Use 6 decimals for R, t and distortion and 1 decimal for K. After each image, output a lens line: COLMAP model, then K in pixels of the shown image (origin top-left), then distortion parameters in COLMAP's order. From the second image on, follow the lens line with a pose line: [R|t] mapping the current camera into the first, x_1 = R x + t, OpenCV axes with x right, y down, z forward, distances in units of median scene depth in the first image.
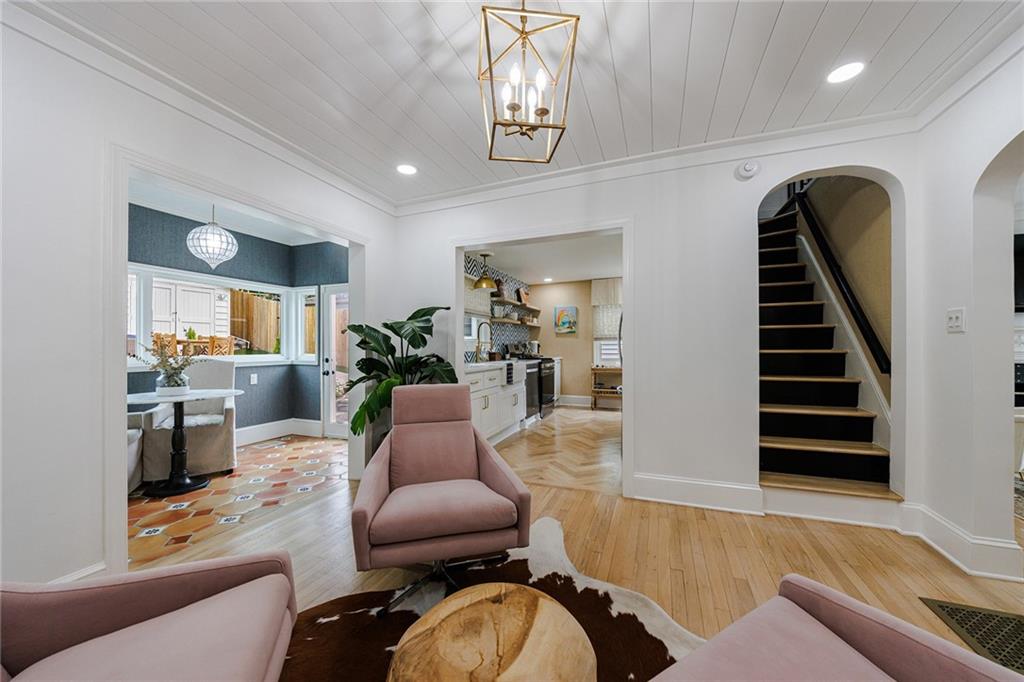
lens RADIAL K [[367.8, 0, 515.1], [0, 367.8, 344.8], [0, 0, 1]] dist [-0.000359, -0.000073]
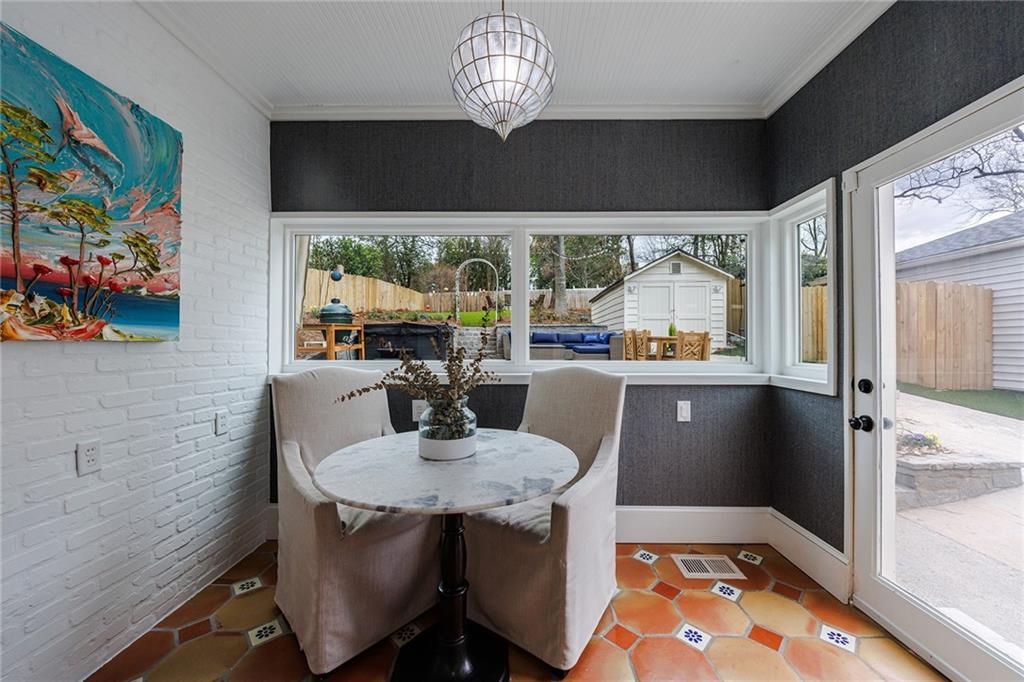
lens RADIAL K [[377.8, 0, 521.0], [0, 377.8, 339.6], [0, 0, 1]] dist [0.000014, 0.000010]
pose [[0.357226, -0.012085, -0.933940, -0.296179], [0.000746, 0.999920, -0.012653, 0.004597], [0.934018, 0.003823, 0.357206, 0.571967]]
